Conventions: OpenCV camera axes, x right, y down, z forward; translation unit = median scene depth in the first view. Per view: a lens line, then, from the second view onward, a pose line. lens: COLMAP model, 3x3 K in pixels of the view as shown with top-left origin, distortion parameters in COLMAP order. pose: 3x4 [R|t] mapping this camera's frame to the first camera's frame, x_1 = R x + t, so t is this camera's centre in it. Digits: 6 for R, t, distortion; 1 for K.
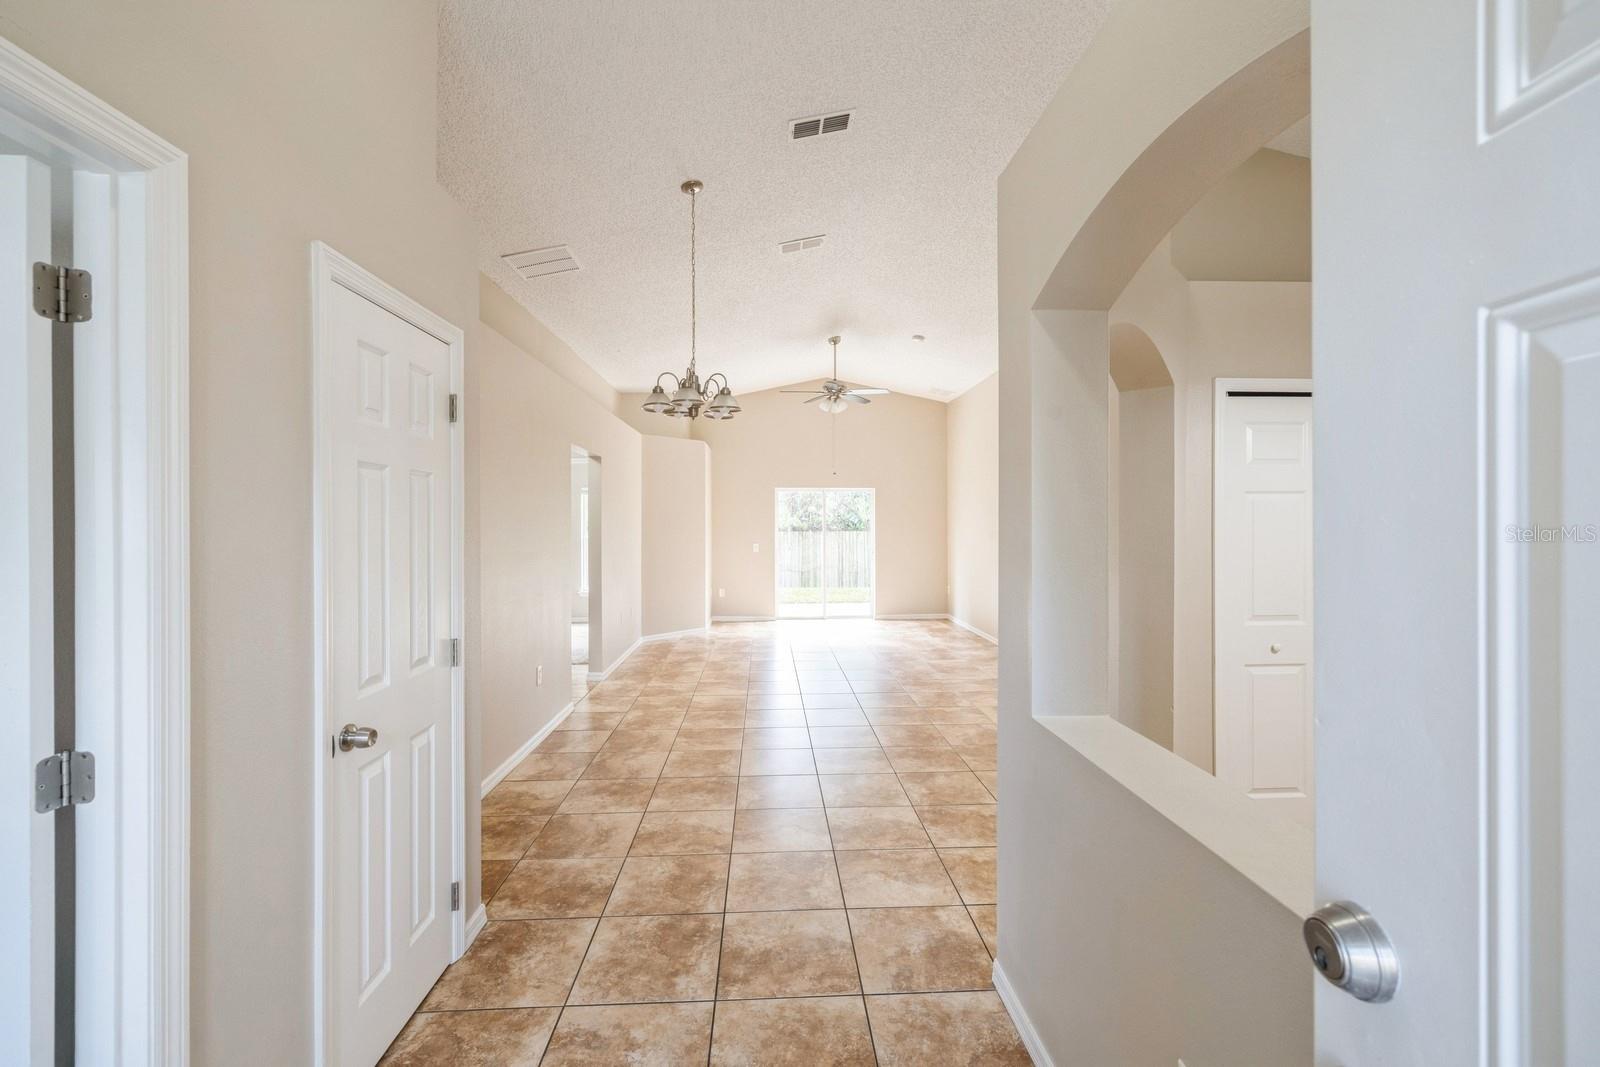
lens RADIAL K [[689.7, 0, 803.3], [0, 689.7, 527.0], [0, 0, 1]] dist [-0.006167, -0.000646]
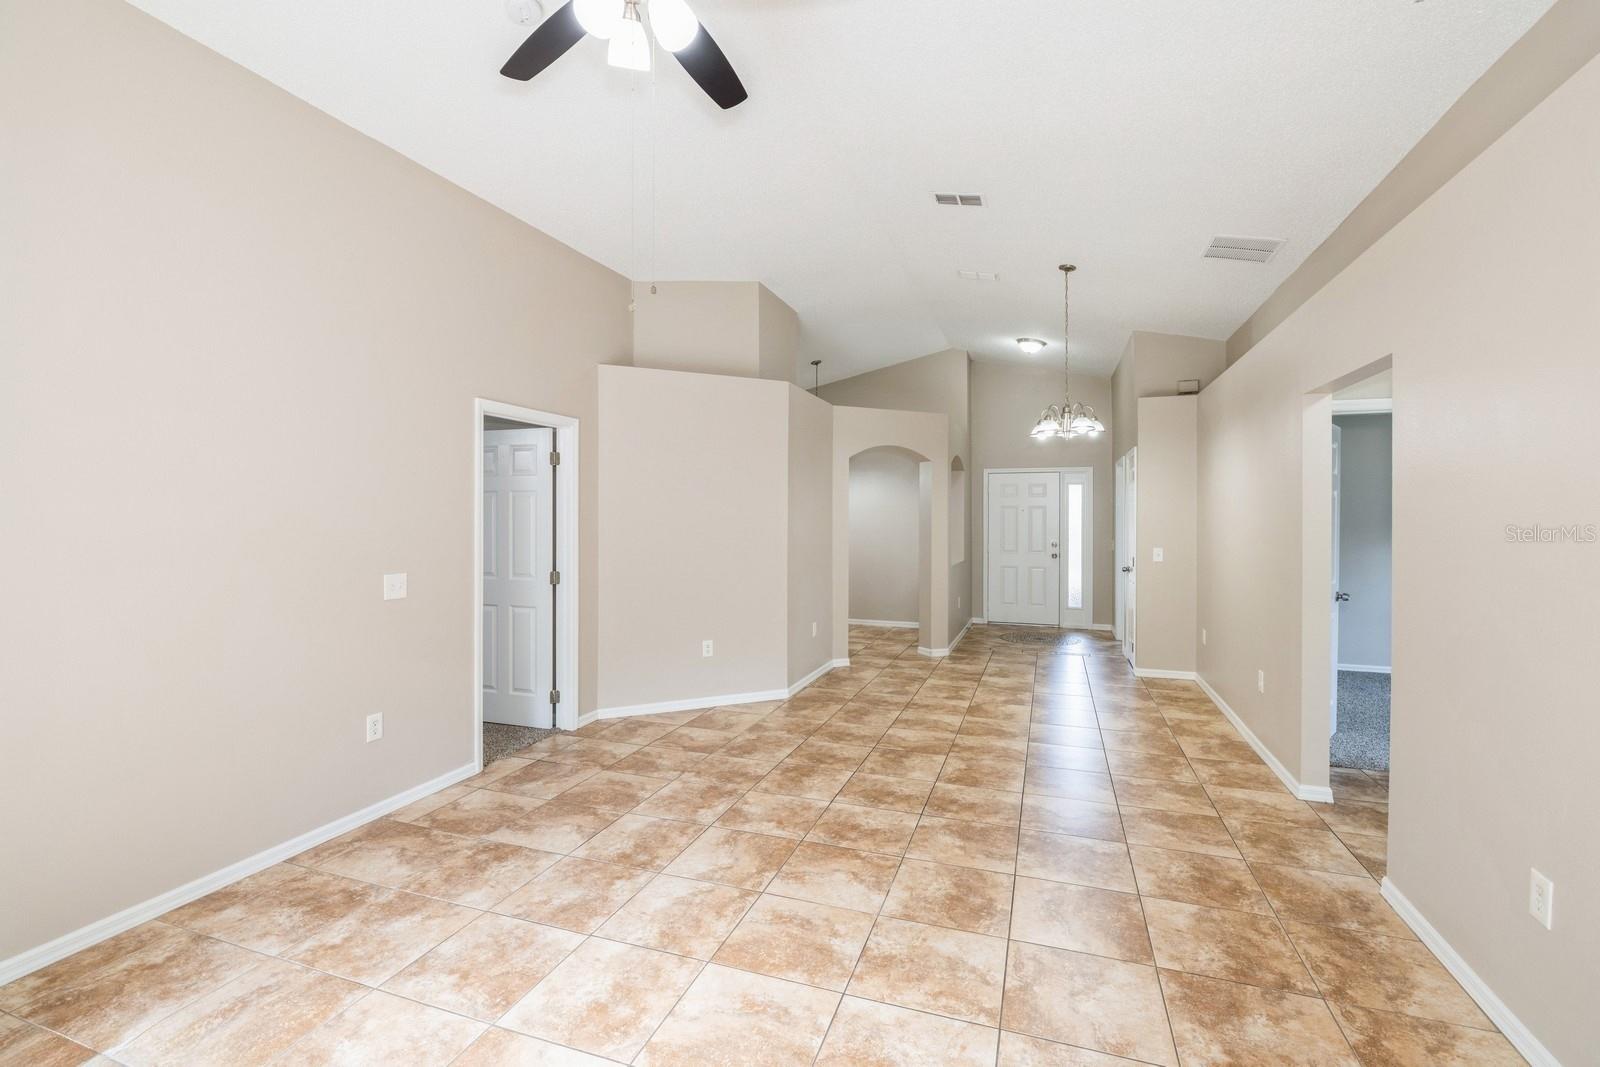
lens RADIAL K [[689.7, 0, 805.3], [0, 689.7, 524.1], [0, 0, 1]] dist [-0.006167, -0.000646]
pose [[-0.925326, -0.002811, 0.379161, -0.107431], [0.002869, 0.999892, 0.014414, -0.007047], [-0.379161, 0.014425, -0.925218, 1.328013]]
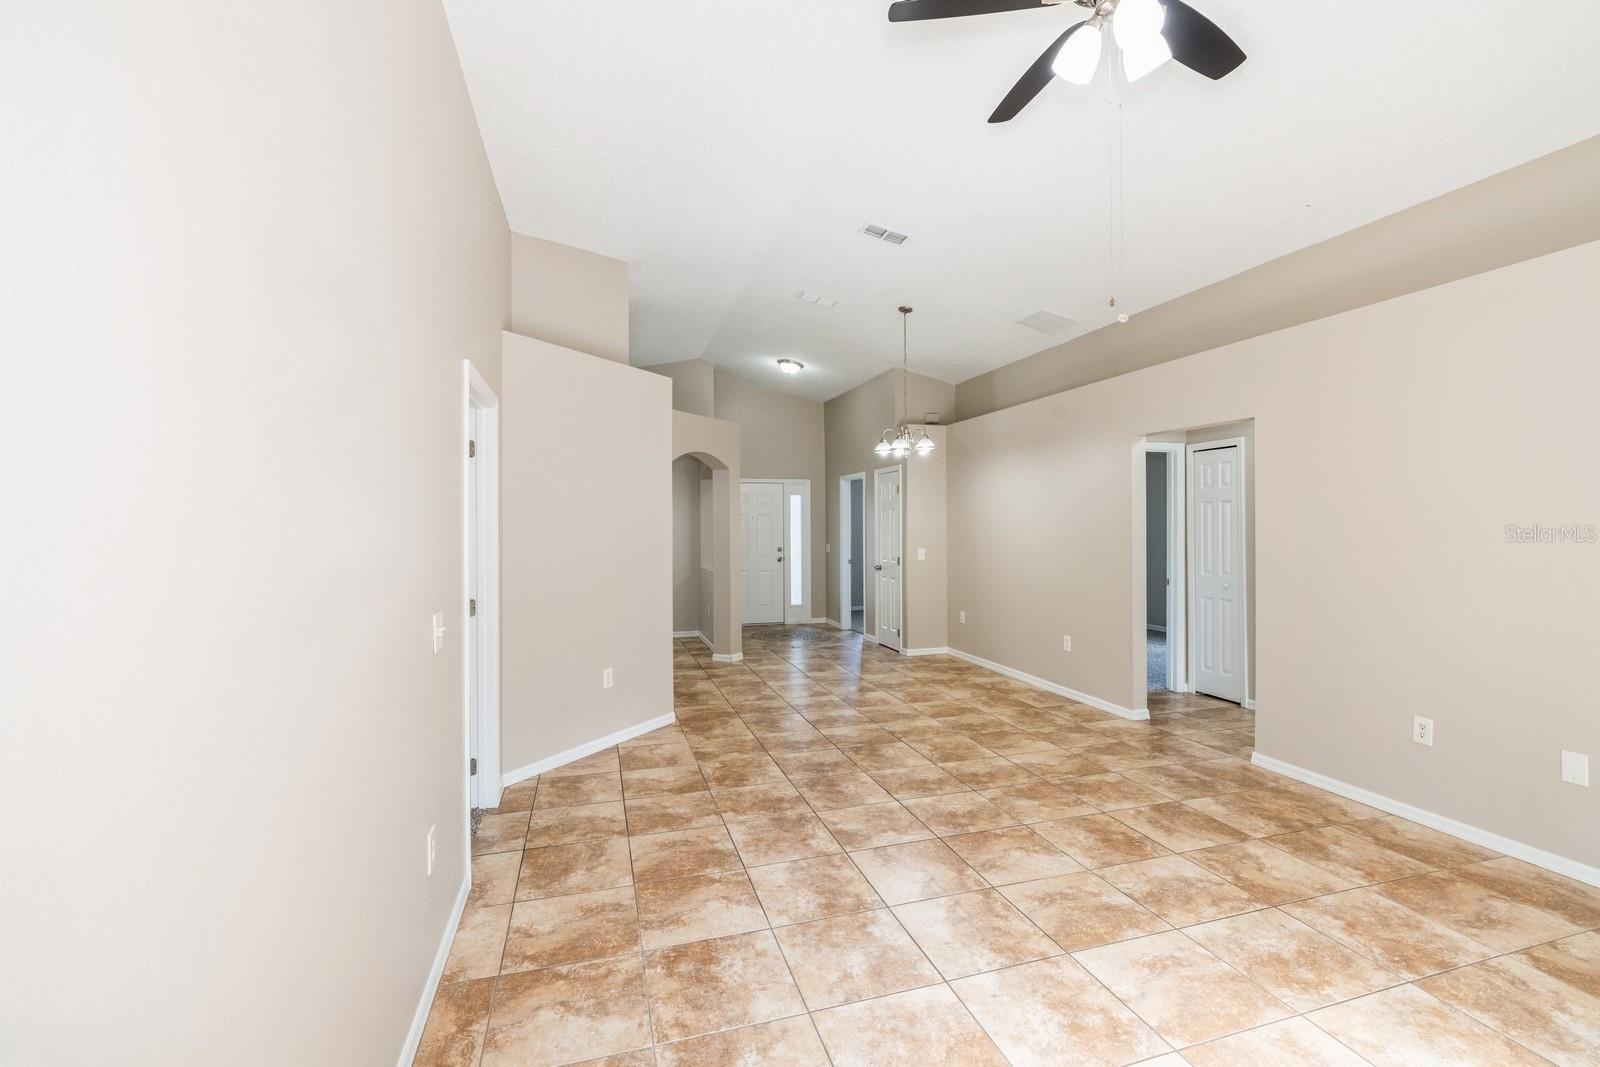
lens RADIAL K [[689.7, 0, 790.0], [0, 689.7, 526.7], [0, 0, 1]] dist [-0.006167, -0.000646]
pose [[-0.972774, 0.008263, -0.231609, 0.249803], [0.006193, 0.999934, 0.009662, -0.008136], [0.231674, 0.007964, -0.972761, 1.340698]]
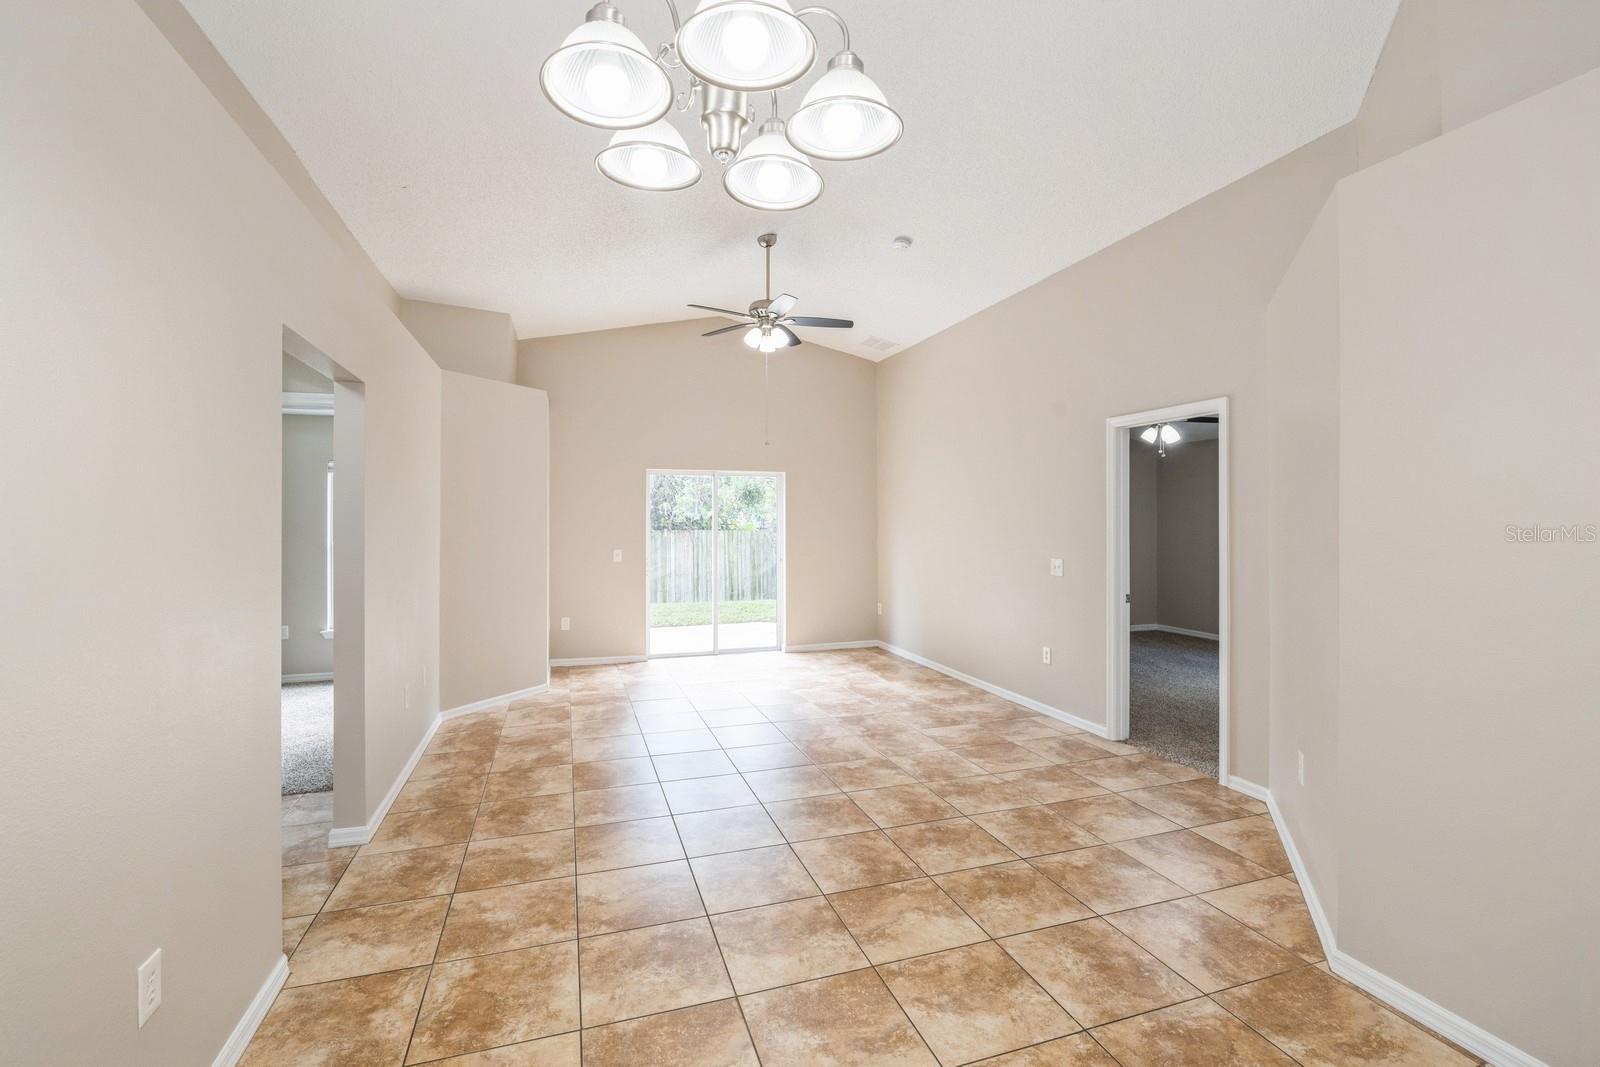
lens RADIAL K [[689.7, 0, 791.2], [0, 689.7, 521.4], [0, 0, 1]] dist [-0.006167, -0.000646]
pose [[0.963866, 0.000420, 0.266387, -0.114021], [0.000782, 0.999990, -0.004406, -0.001852], [-0.266386, 0.004456, 0.963856, 0.391891]]
